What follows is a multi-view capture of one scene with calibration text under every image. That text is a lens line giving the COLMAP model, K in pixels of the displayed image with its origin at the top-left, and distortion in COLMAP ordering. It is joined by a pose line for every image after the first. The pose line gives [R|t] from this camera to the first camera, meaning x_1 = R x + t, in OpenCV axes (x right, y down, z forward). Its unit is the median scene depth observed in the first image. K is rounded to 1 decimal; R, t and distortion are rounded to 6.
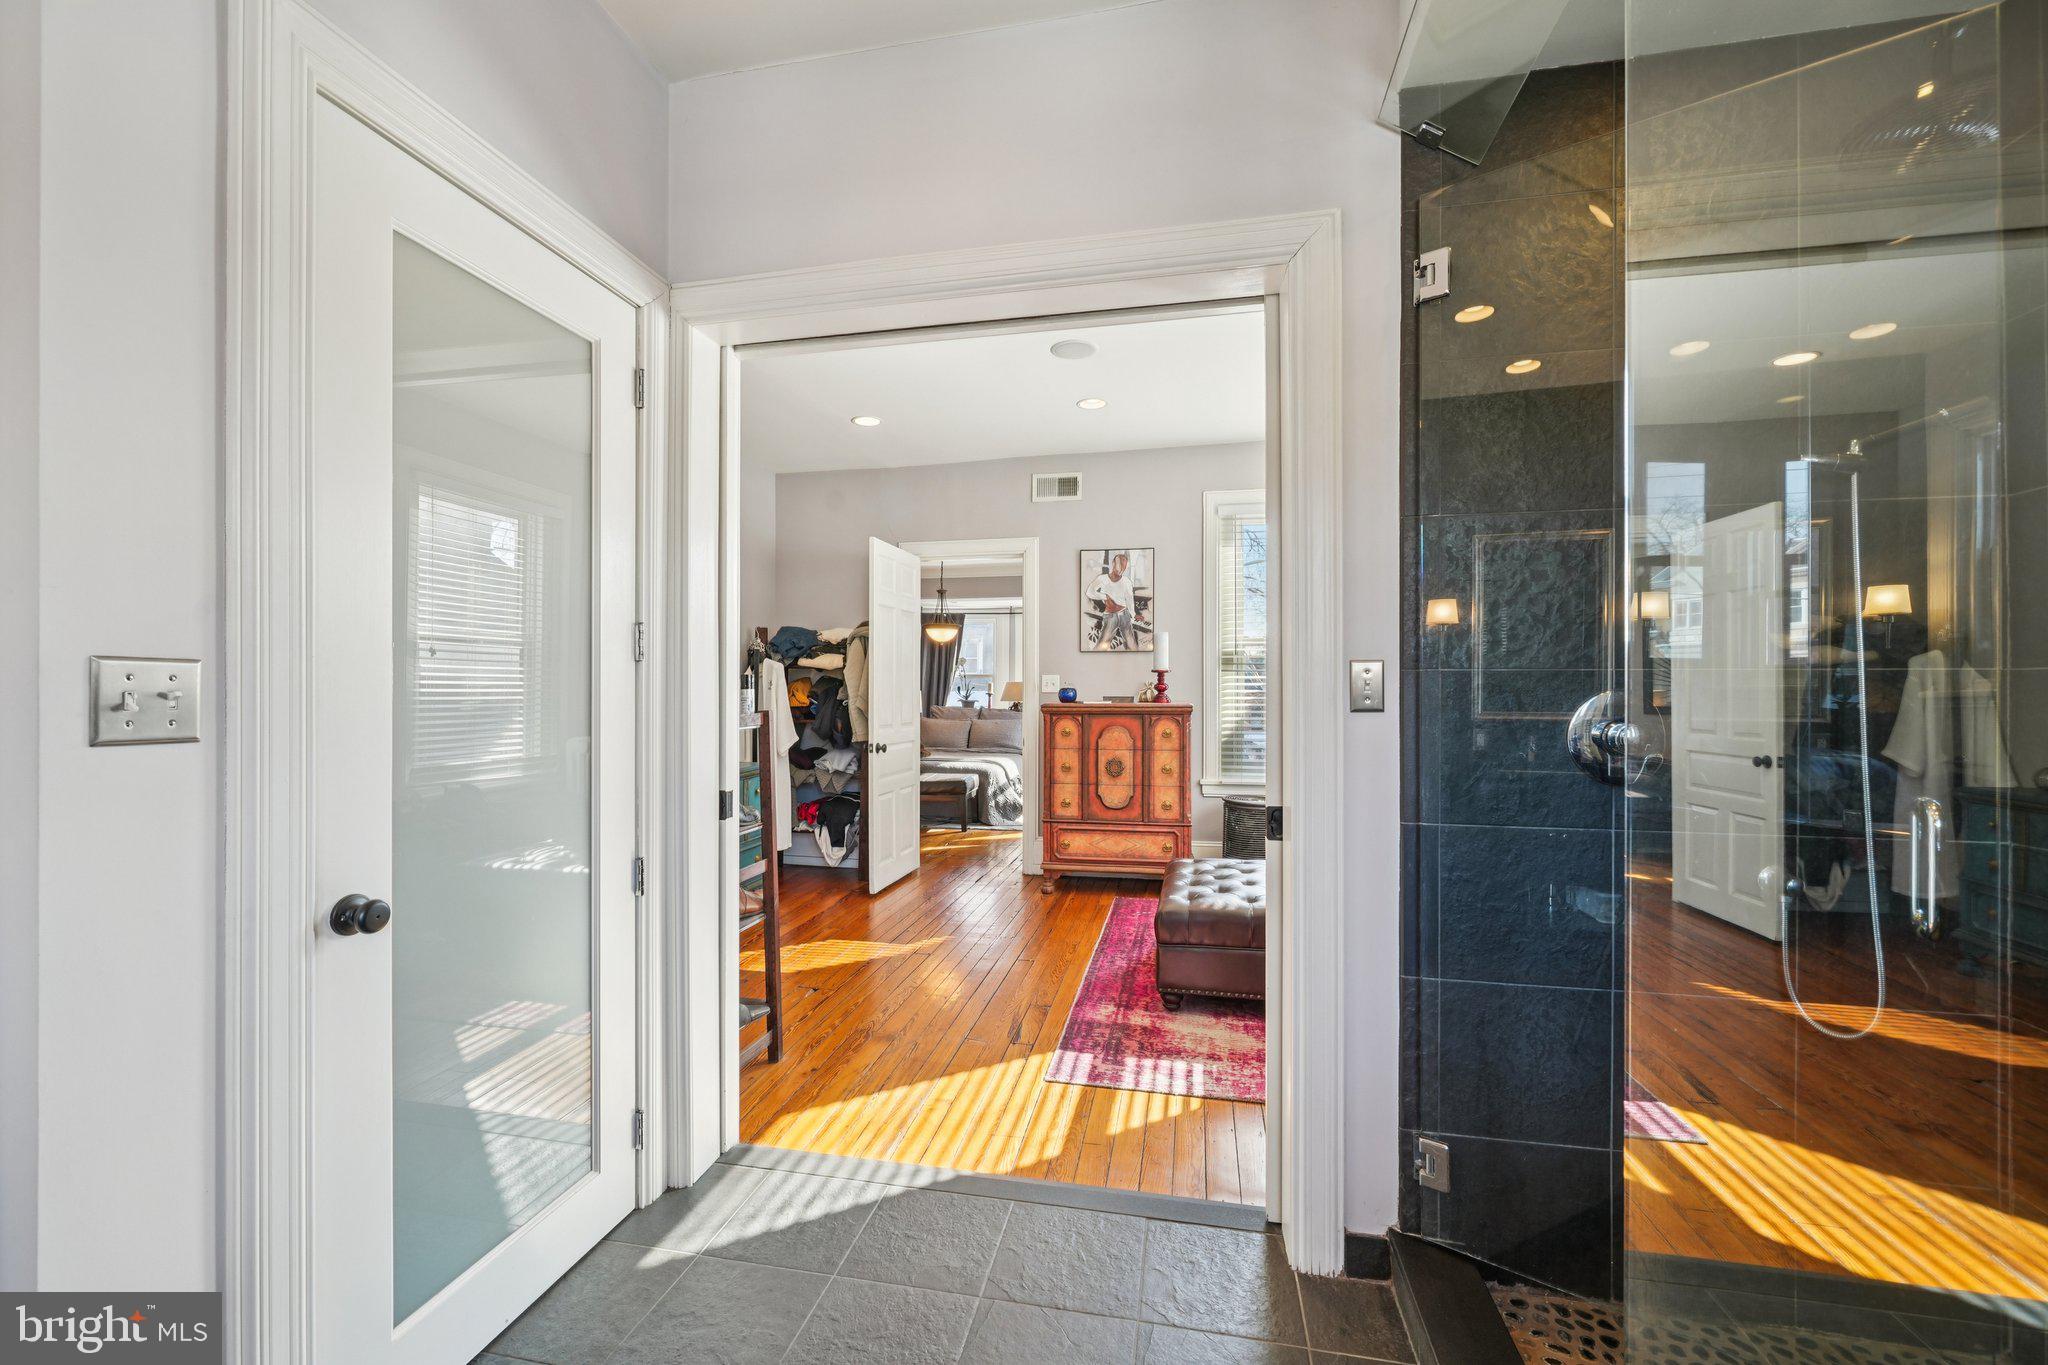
lens RADIAL K [[845.4, 0, 1024.0], [0, 845.4, 682.5], [0, 0, 1]] dist [-0.001163, -0.000112]
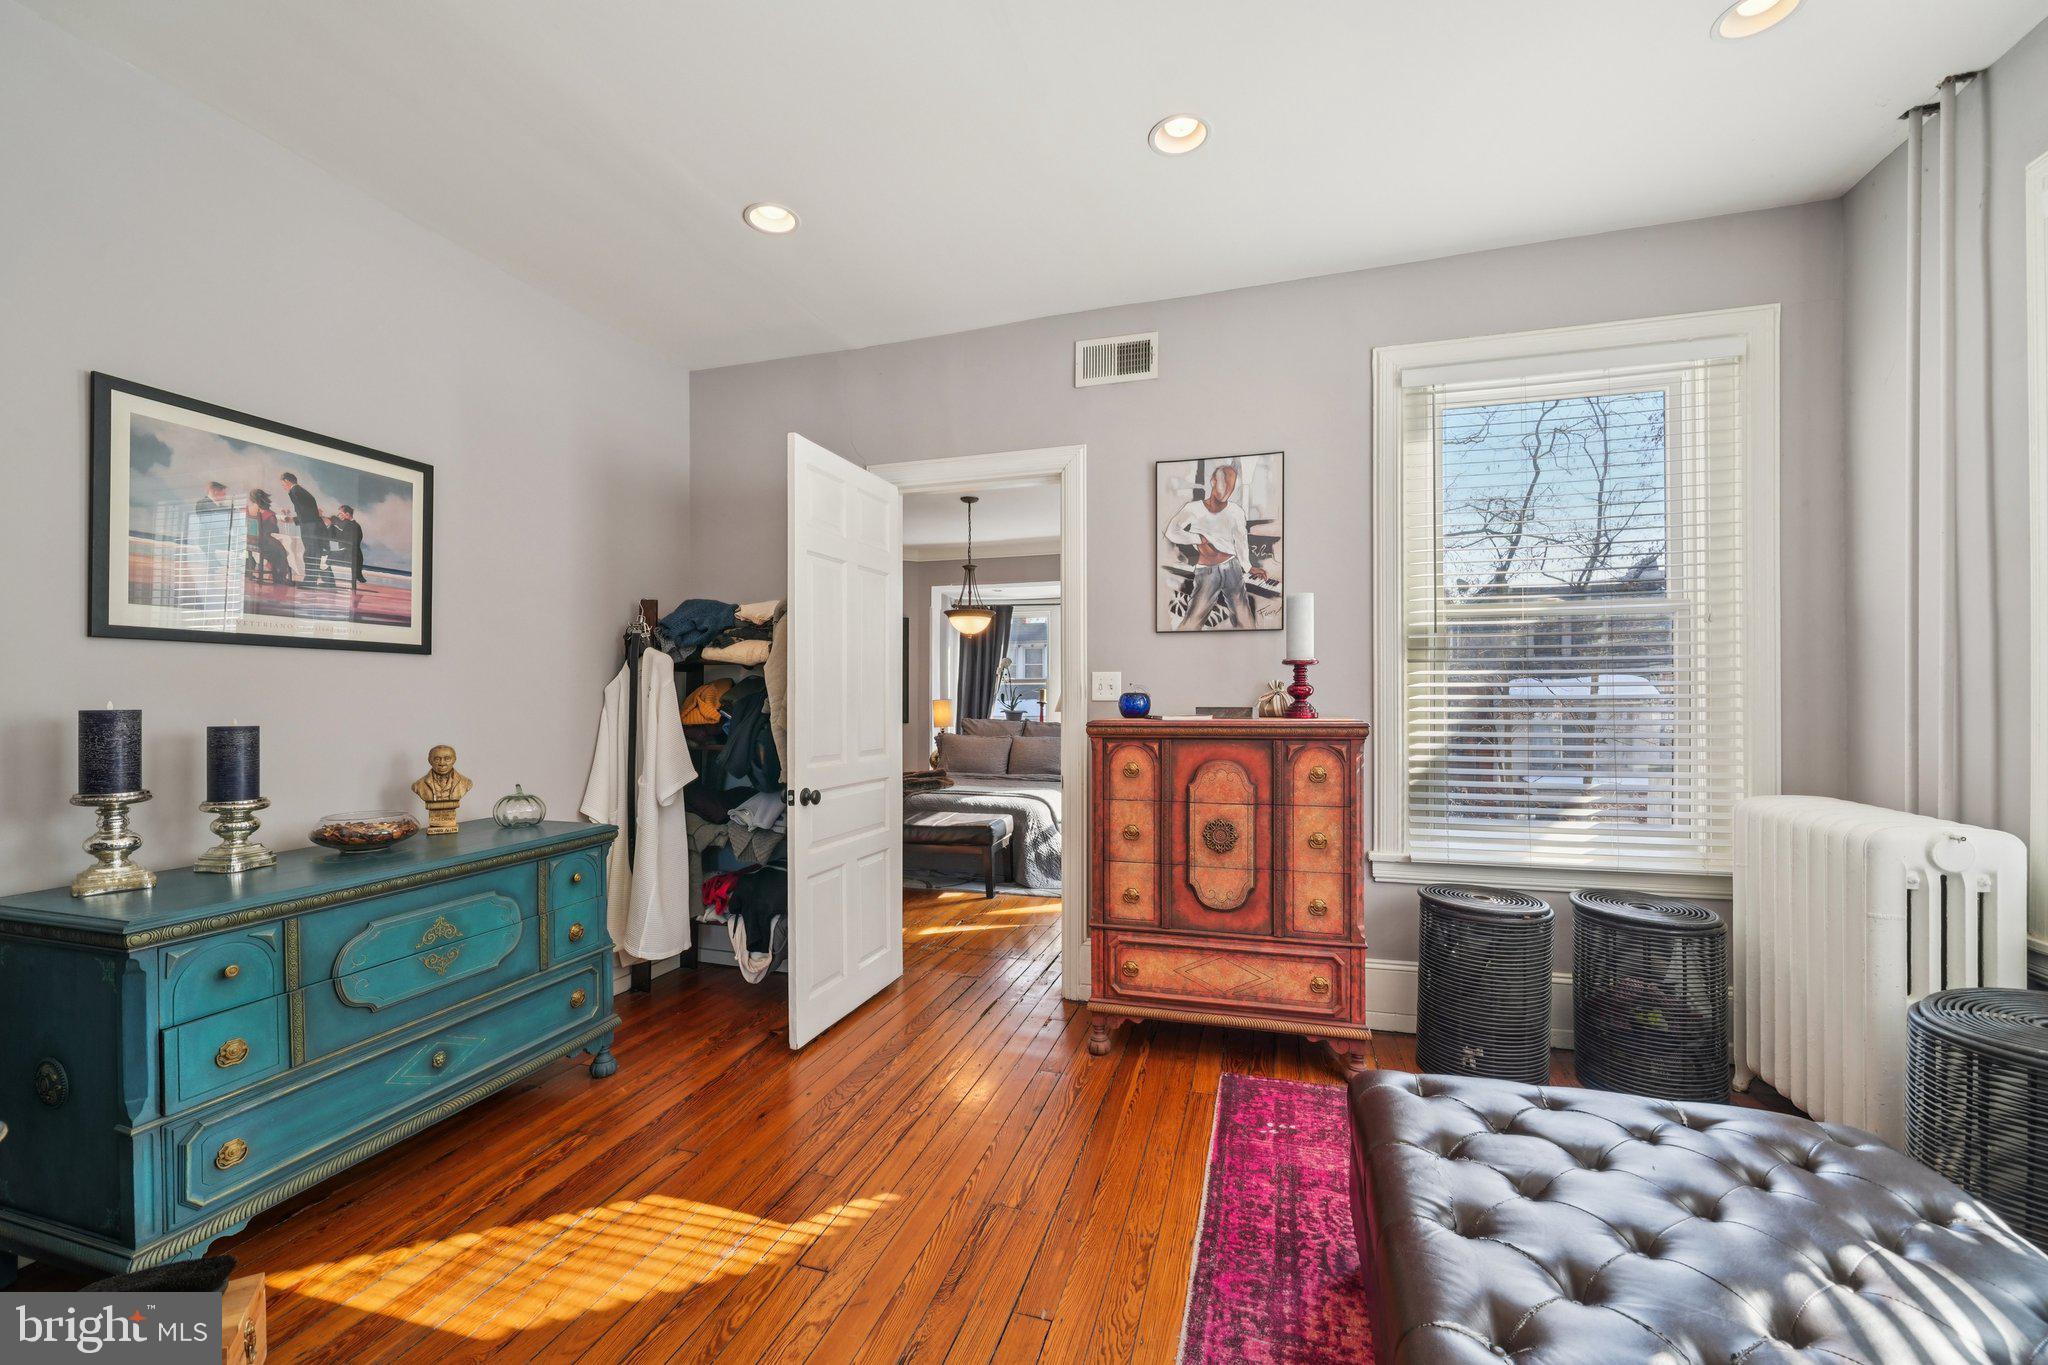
lens RADIAL K [[836.8, 0, 1020.8], [0, 836.8, 701.8], [0, 0, 1]] dist [-0.001875, -0.000096]
pose [[0.995880, -0.002997, -0.090626, 0.025402], [0.004029, 0.999929, 0.011205, 0.005845], [0.090586, -0.011524, 0.995822, 0.410155]]
